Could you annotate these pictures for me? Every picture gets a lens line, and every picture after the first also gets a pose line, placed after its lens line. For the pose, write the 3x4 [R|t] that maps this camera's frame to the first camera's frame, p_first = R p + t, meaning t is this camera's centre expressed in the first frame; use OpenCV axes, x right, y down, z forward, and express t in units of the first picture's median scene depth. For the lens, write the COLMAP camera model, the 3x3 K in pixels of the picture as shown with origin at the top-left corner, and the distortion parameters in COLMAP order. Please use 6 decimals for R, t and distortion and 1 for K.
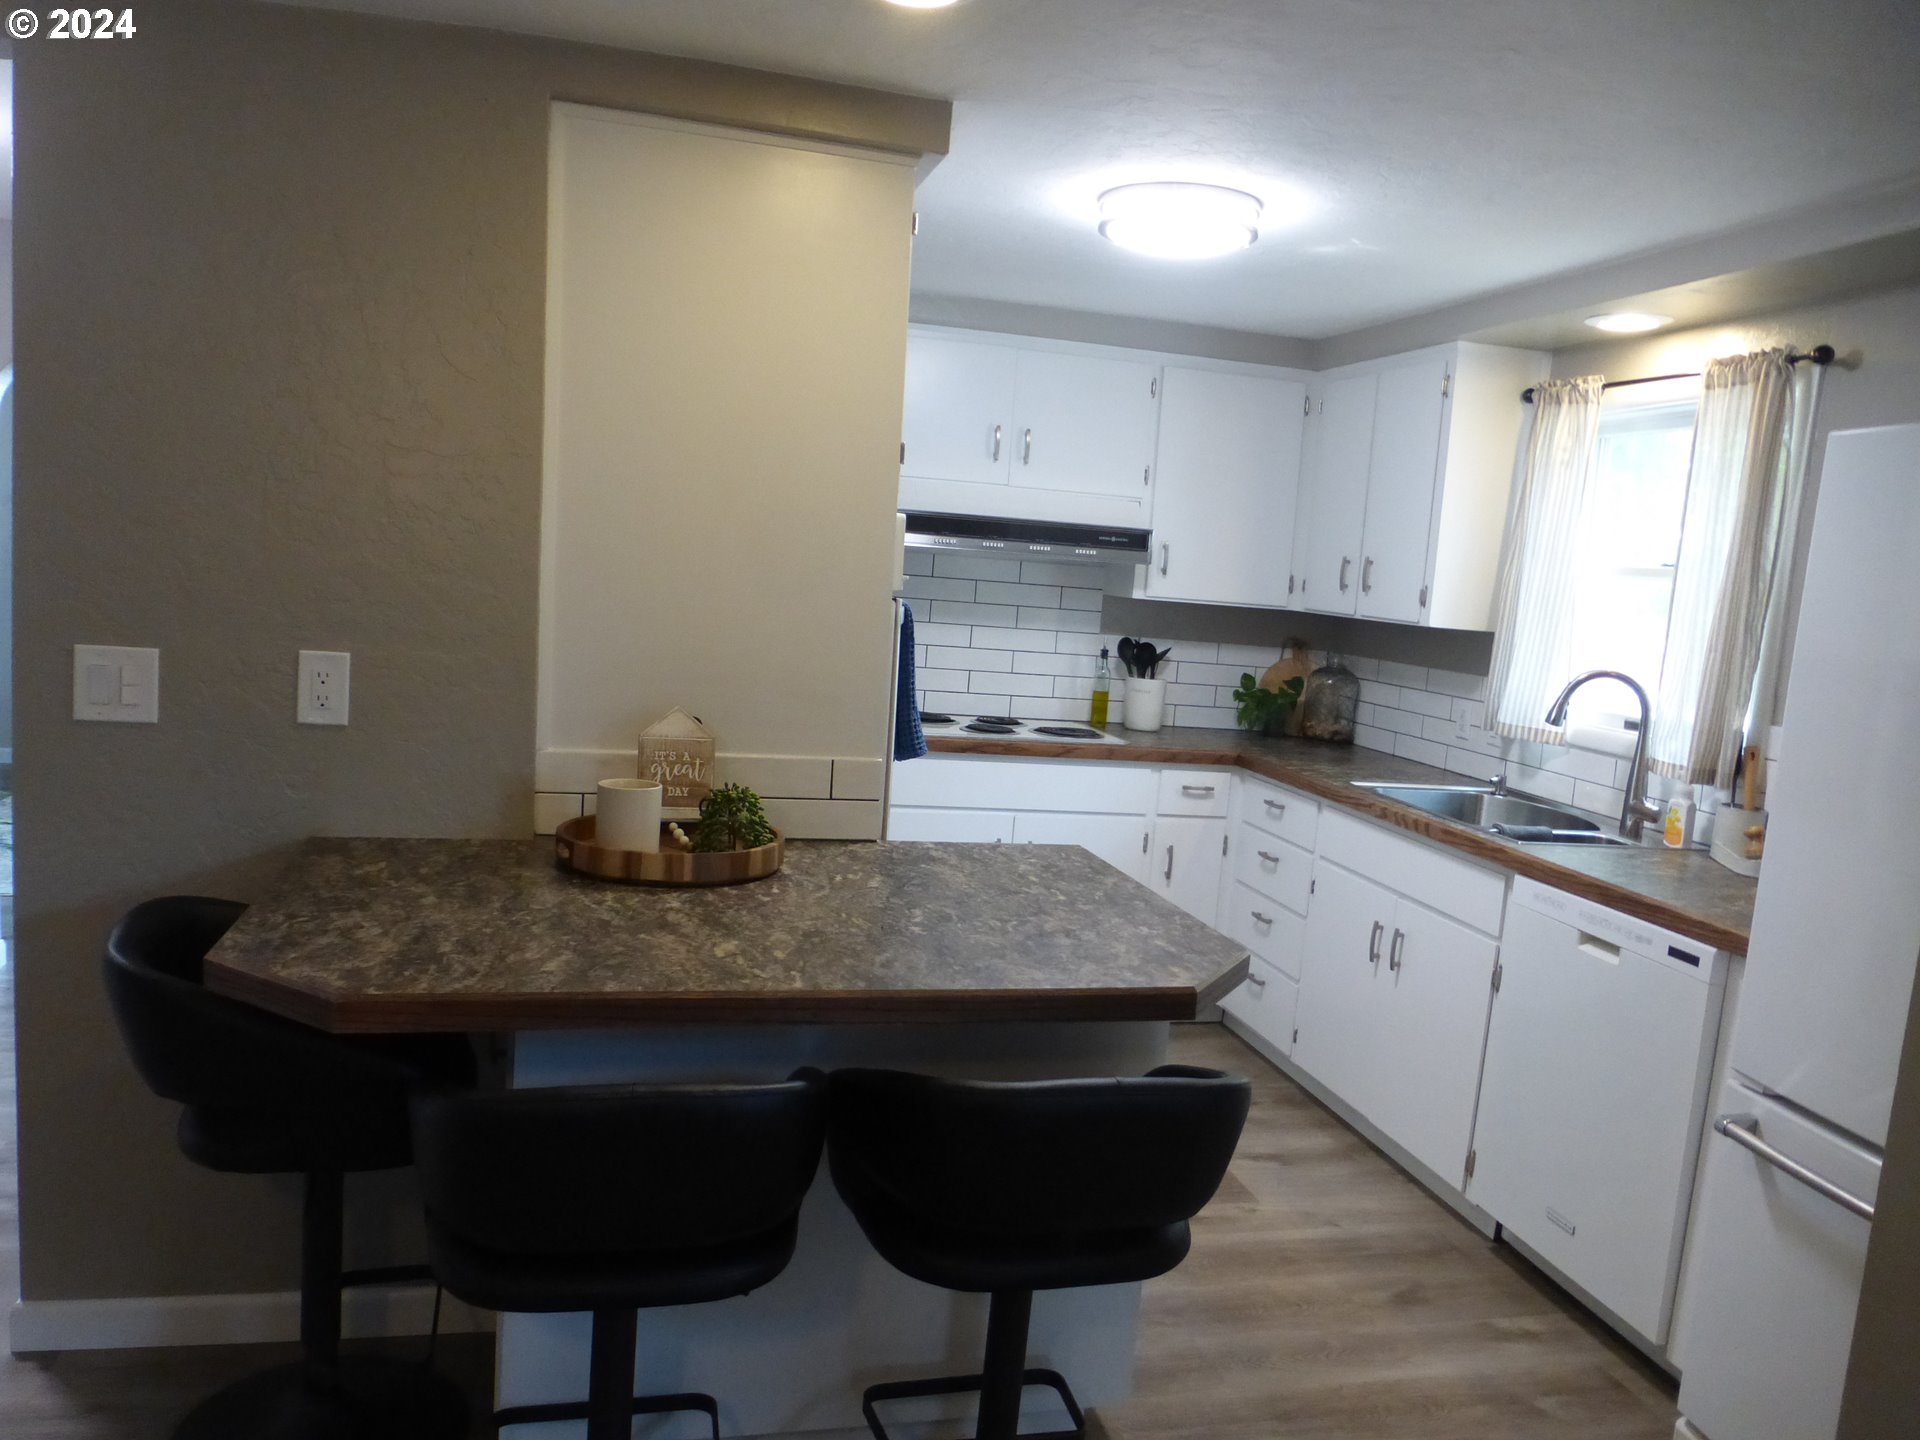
lens RADIAL K [[1401.3, 0, 968.8], [0, 1401.3, 728.3], [0, 0, 1]] dist [-0.000638, 0.006401]
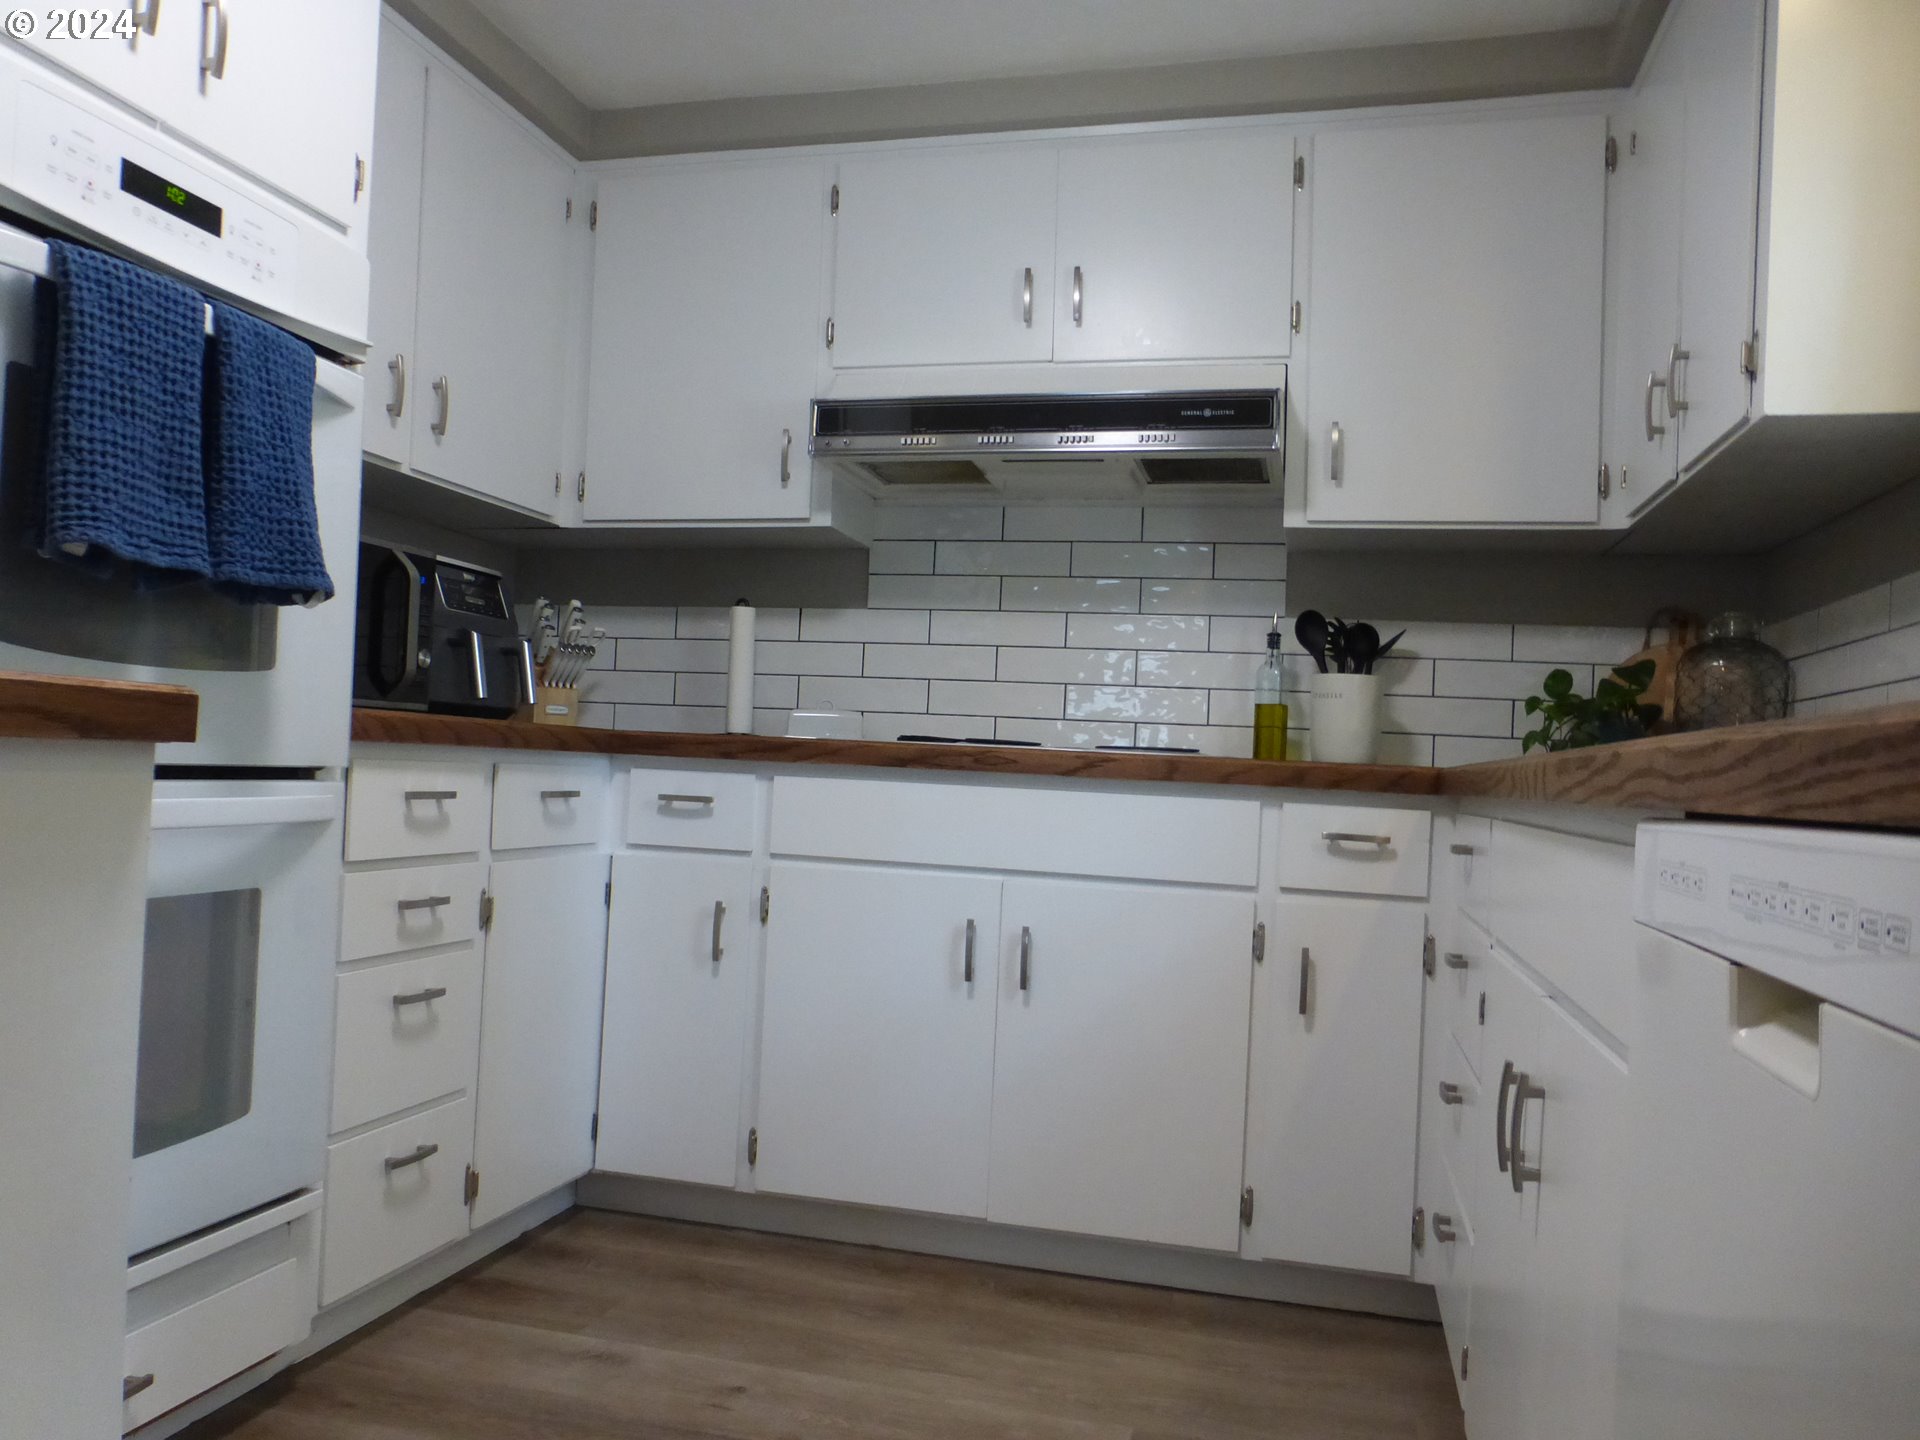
lens RADIAL K [[1401.3, 0, 968.8], [0, 1401.3, 728.3], [0, 0, 1]] dist [-0.000638, 0.006401]
pose [[0.882703, -0.049064, -0.467362, 0.268346], [-0.036287, 0.984449, -0.171883, 0.092789], [0.468528, 0.168681, 0.867196, 0.451820]]
